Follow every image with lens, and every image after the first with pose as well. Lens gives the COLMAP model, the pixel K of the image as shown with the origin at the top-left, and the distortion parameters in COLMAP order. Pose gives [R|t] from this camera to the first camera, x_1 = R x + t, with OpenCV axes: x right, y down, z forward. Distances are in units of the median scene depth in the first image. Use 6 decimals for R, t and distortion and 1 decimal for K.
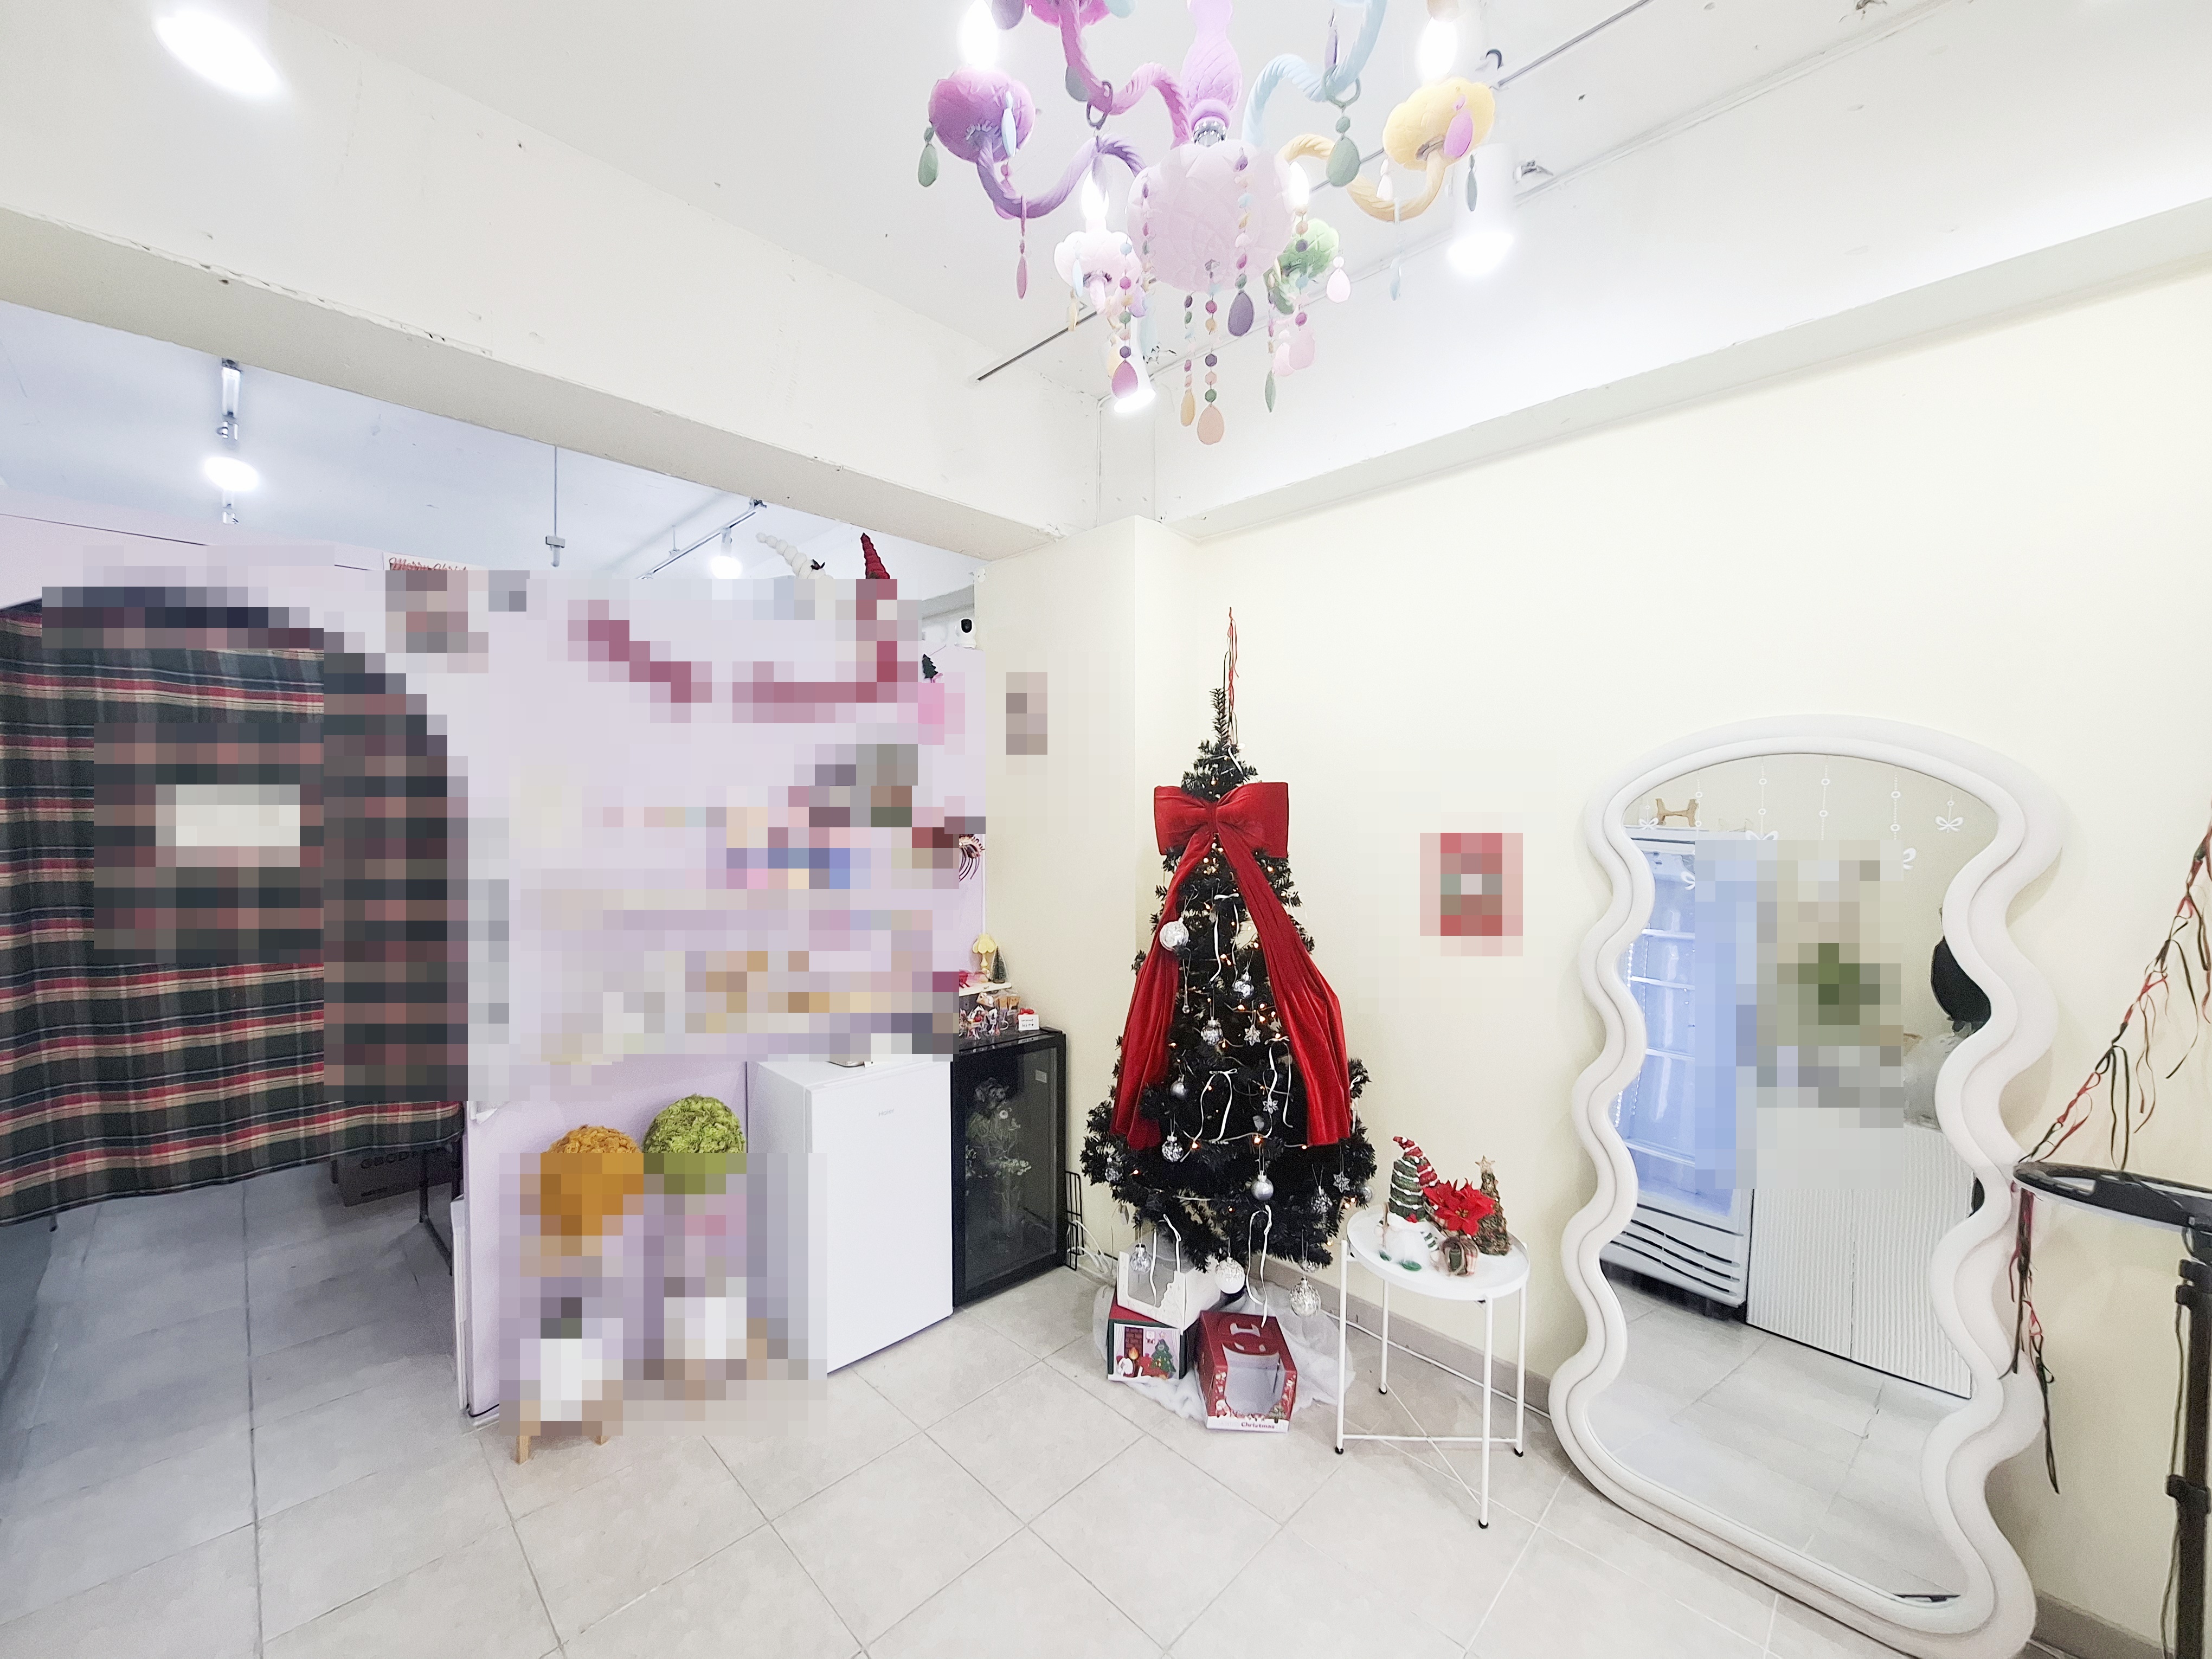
lens RADIAL K [[853.2, 0, 1104.7], [0, 853.2, 826.6], [0, 0, 1]] dist [-0.005923, -0.000057]
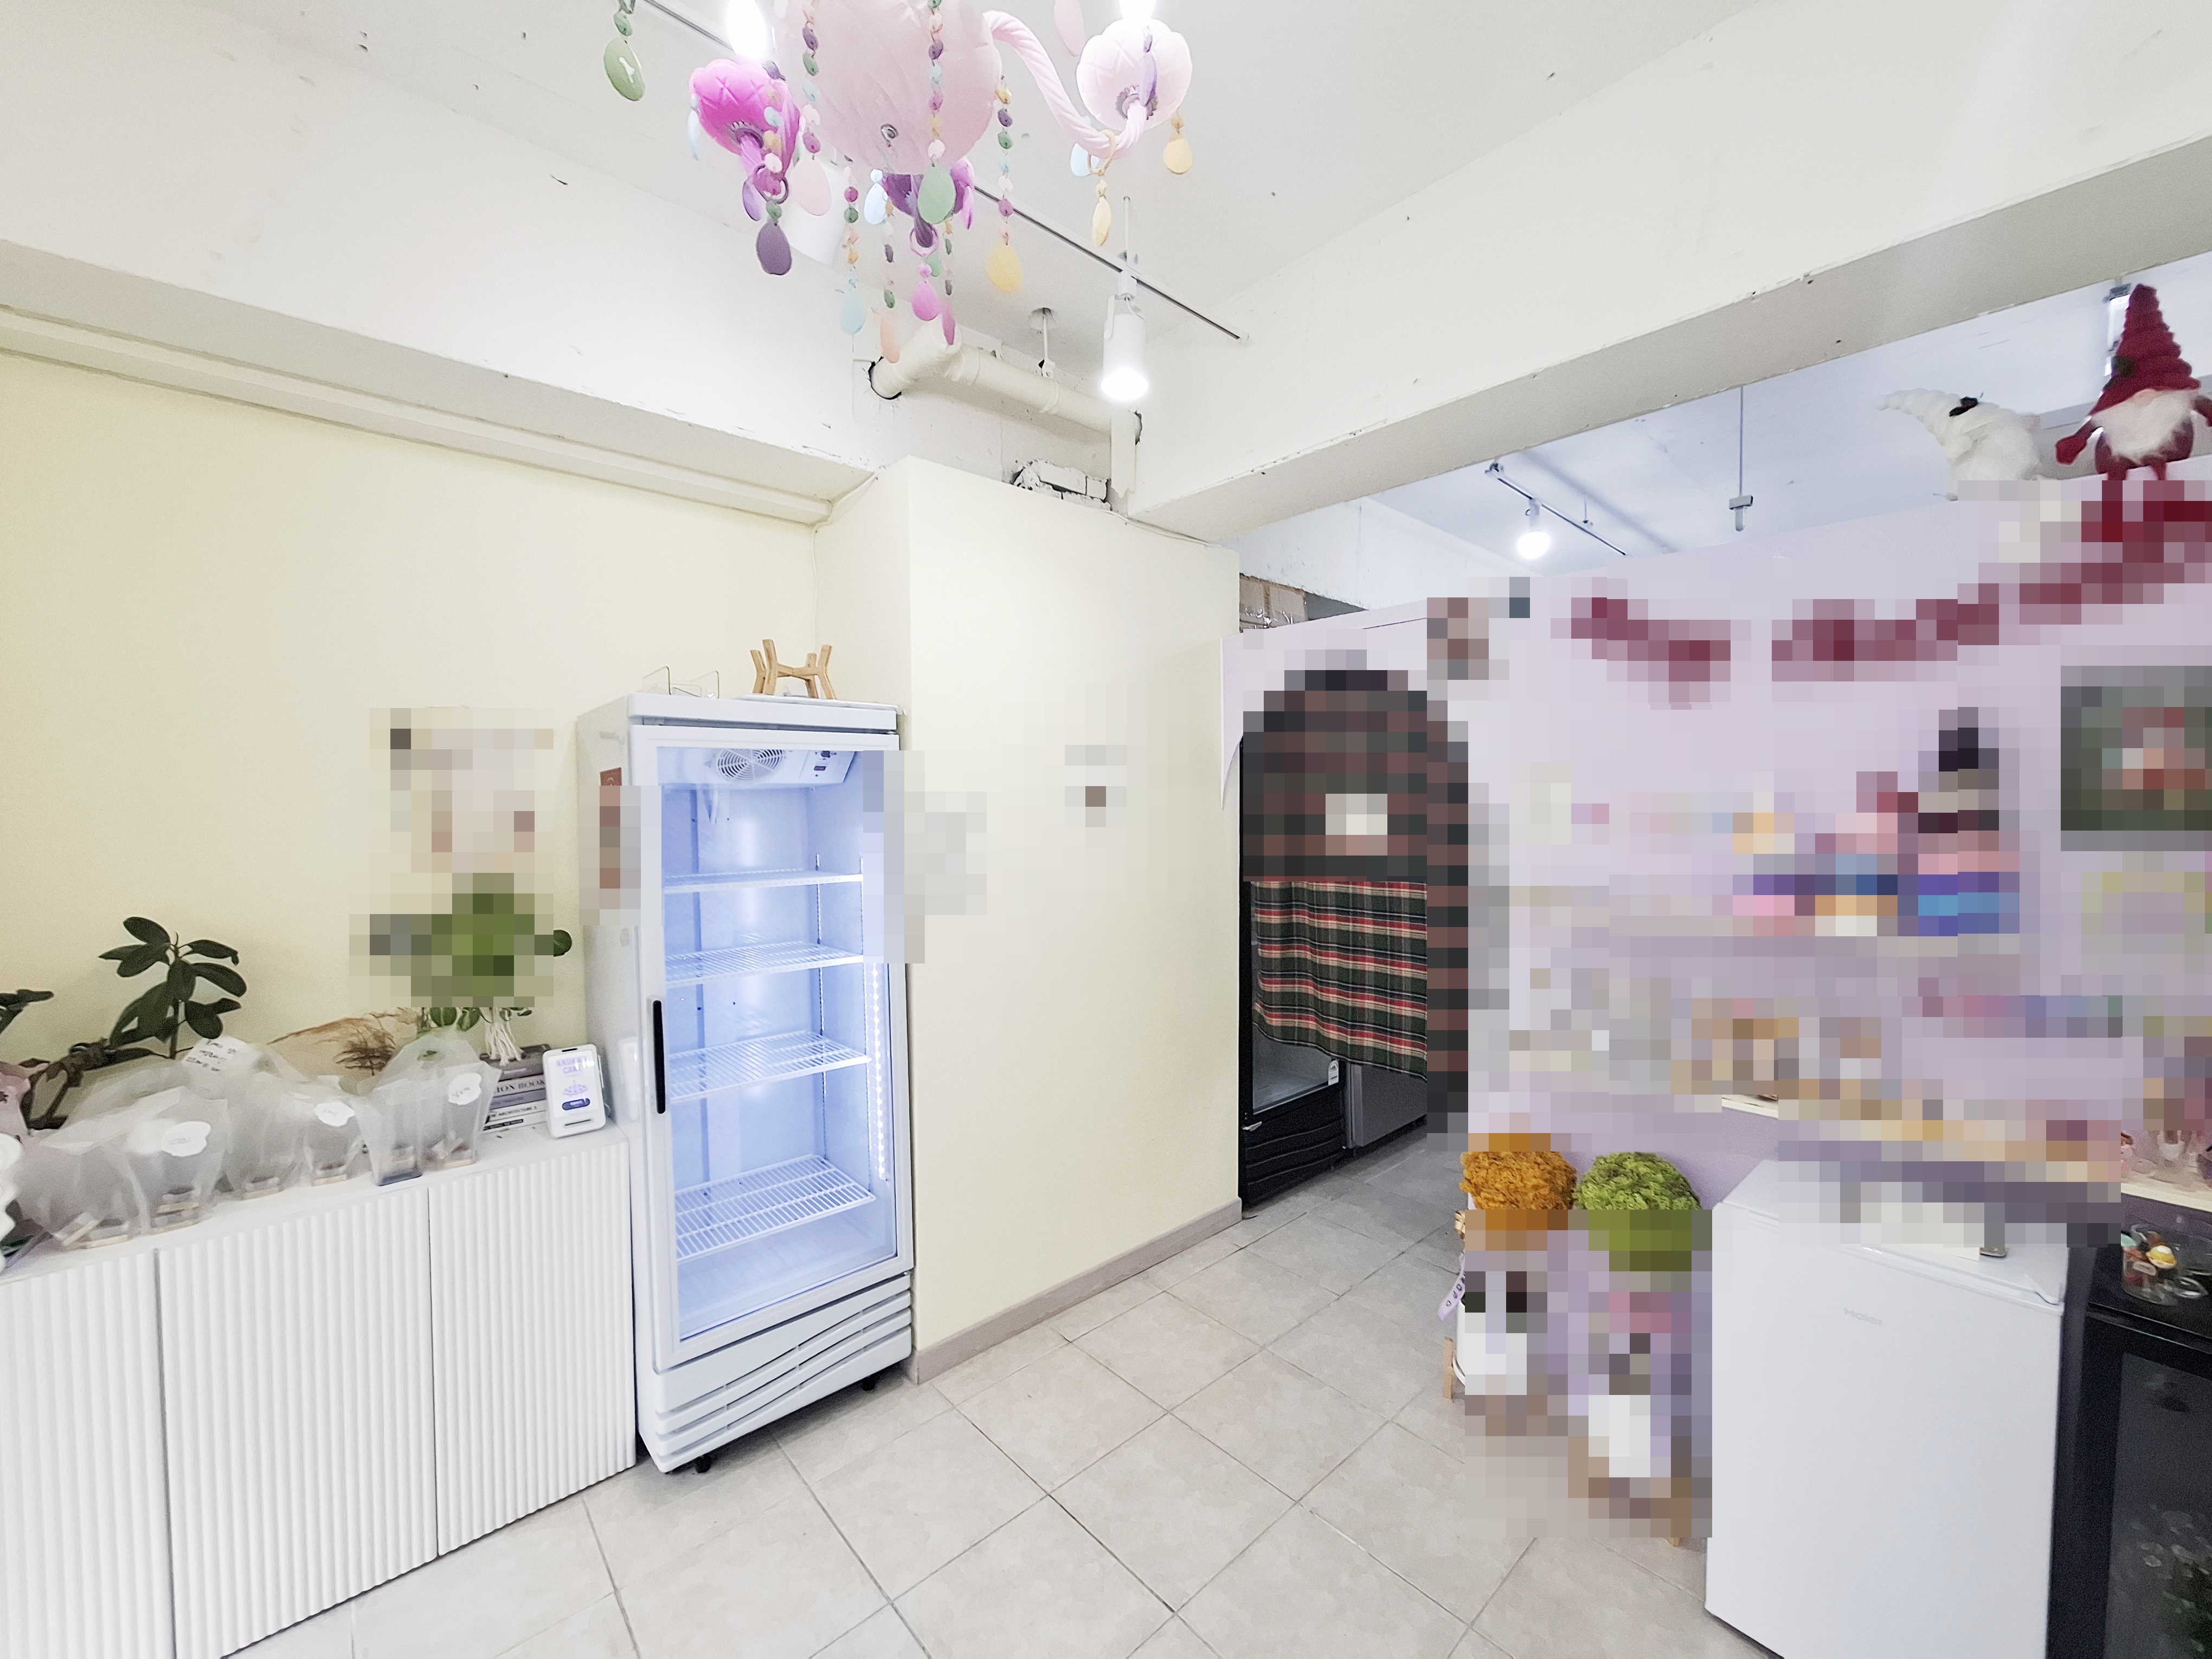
lens RADIAL K [[853.2, 0, 1090.7], [0, 853.2, 821.1], [0, 0, 1]] dist [-0.005923, -0.000057]
pose [[-0.050305, 0.020575, -0.998522, 0.404985], [-0.011564, 0.999709, 0.021182, -0.022318], [0.998667, 0.012613, -0.050052, 0.550791]]
